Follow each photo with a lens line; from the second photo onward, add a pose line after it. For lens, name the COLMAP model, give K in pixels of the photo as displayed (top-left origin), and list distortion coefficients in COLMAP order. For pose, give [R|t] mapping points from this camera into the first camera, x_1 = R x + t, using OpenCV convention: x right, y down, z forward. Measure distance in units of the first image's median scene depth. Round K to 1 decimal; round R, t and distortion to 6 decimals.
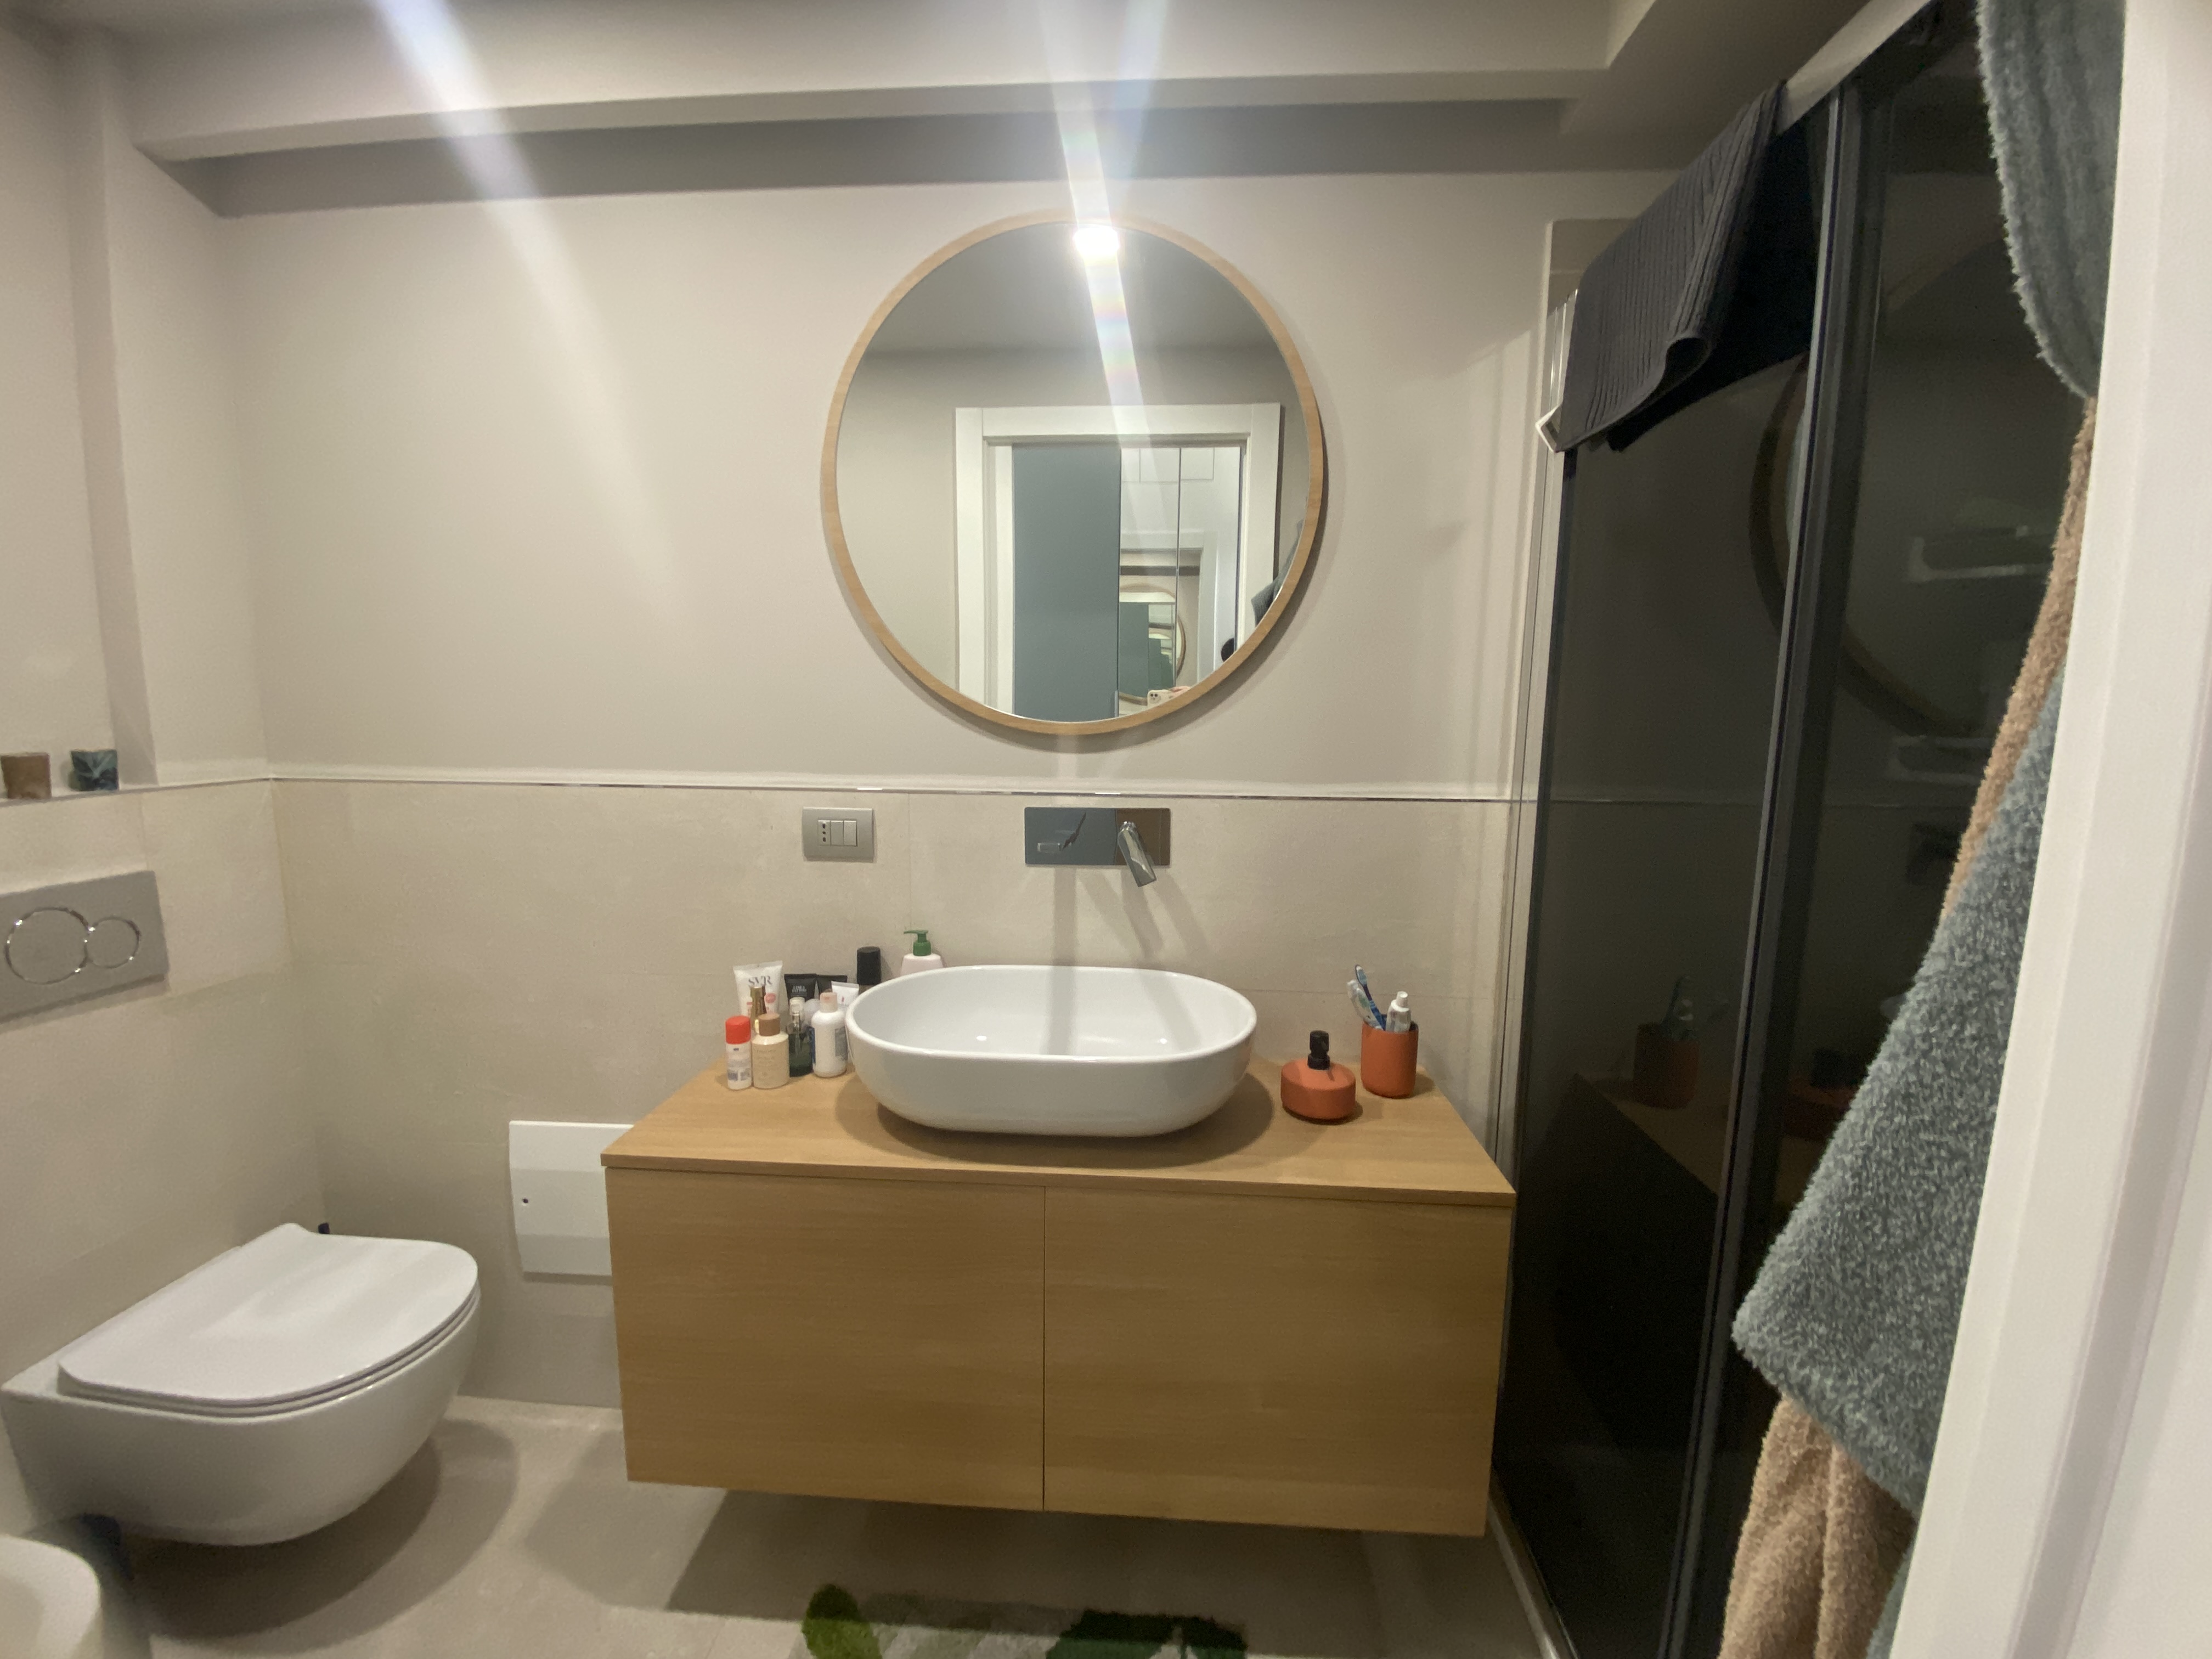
lens RADIAL K [[918.4, 0, 1106.0], [0, 918.4, 829.5], [0, 0, 1]] dist [0.048135, -0.036837]
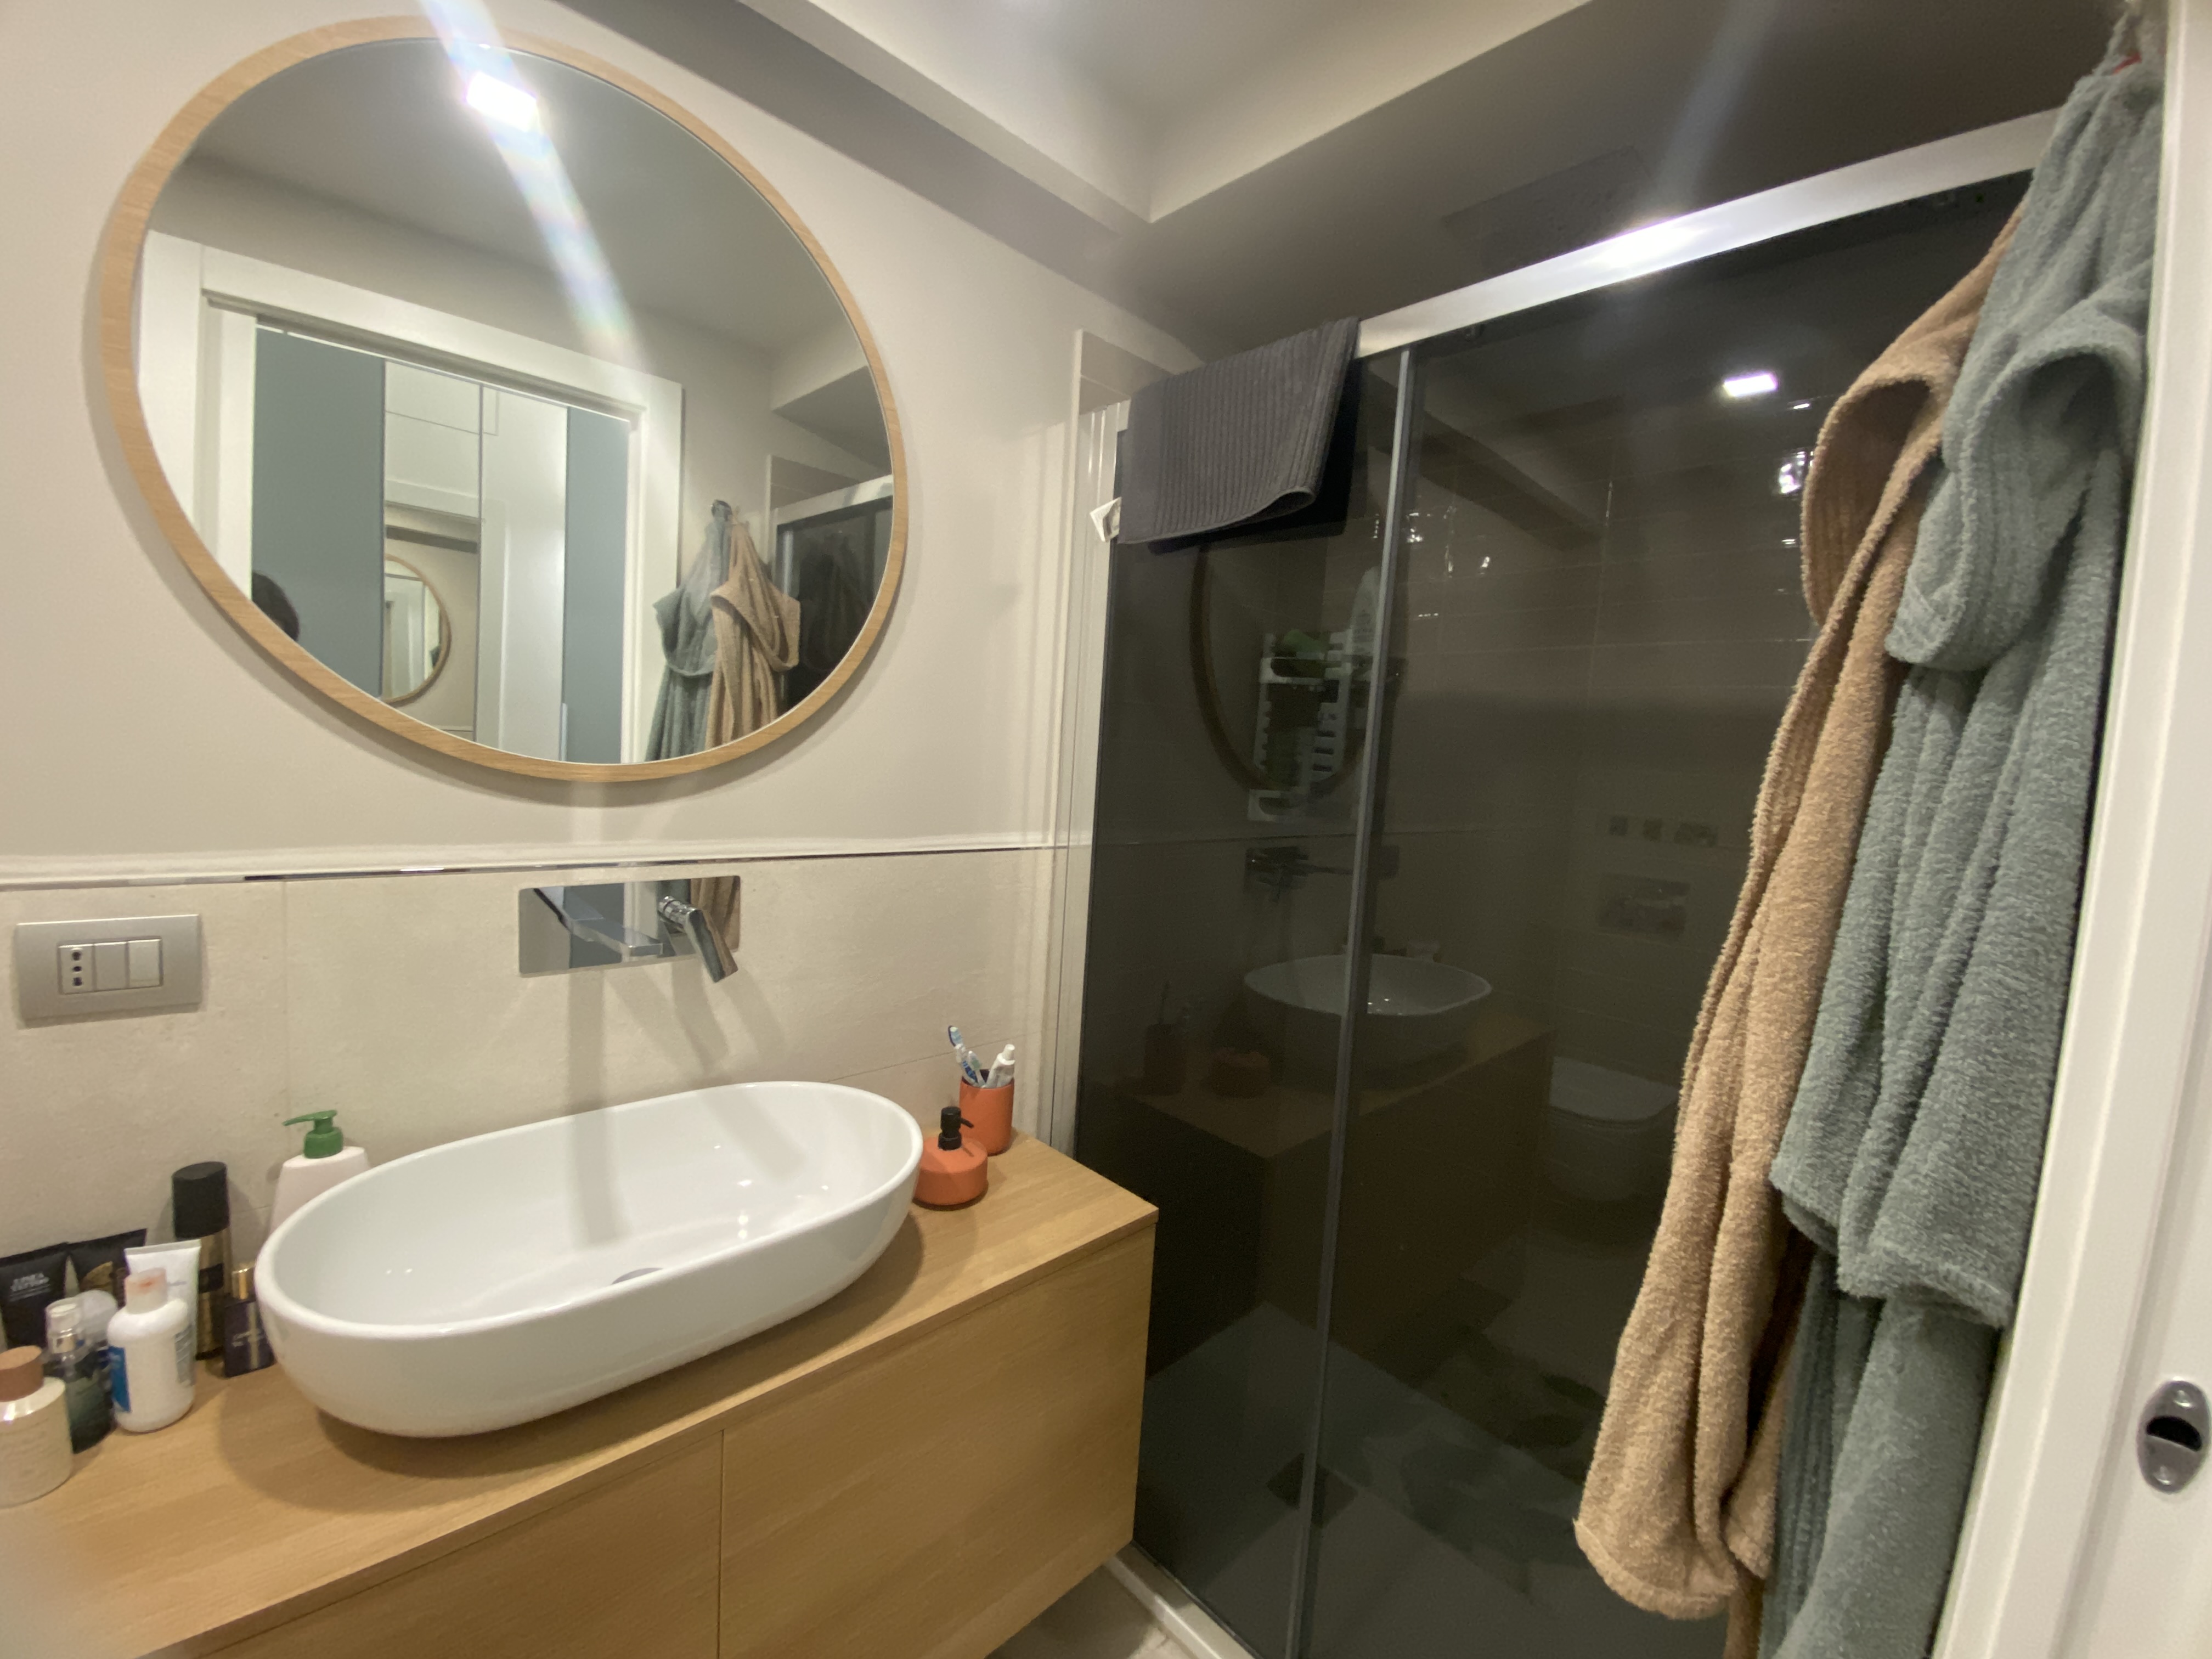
lens RADIAL K [[918.4, 0, 1106.0], [0, 918.4, 829.5], [0, 0, 1]] dist [0.048135, -0.036837]
pose [[0.660877, -0.031377, 0.749838, -0.314039], [0.054923, 0.998469, -0.006626, -0.039501], [-0.748482, 0.045562, 0.661588, 0.231689]]
